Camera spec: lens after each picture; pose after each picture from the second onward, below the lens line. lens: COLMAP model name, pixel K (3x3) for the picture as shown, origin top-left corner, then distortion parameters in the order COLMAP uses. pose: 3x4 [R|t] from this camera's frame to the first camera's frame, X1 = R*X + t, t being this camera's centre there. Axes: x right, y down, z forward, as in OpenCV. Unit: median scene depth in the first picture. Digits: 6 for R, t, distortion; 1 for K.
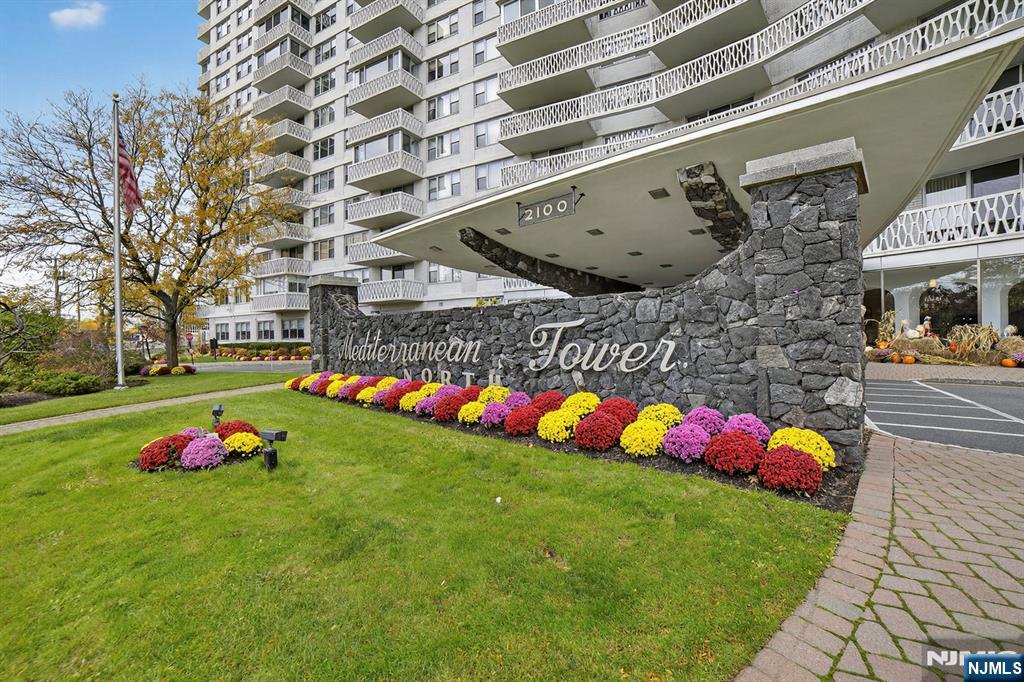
lens RADIAL K [[421.1, 0, 508.2], [0, 421.1, 323.6], [0, 0, 1]] dist [-0.091601, 0.027649]
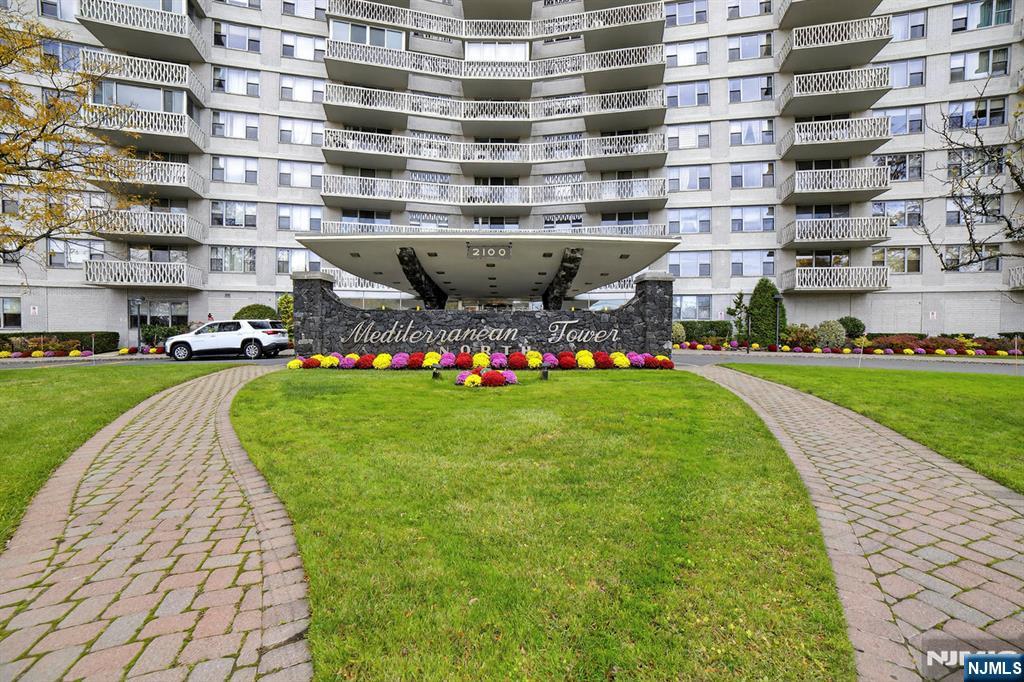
lens RADIAL K [[421.1, 0, 508.2], [0, 421.1, 323.6], [0, 0, 1]] dist [-0.091601, 0.027649]
pose [[0.714196, 0.037936, 0.698917, -1.026635], [-0.034272, 0.999228, -0.019215, 0.040010], [-0.699106, -0.010230, 0.714945, -0.238288]]
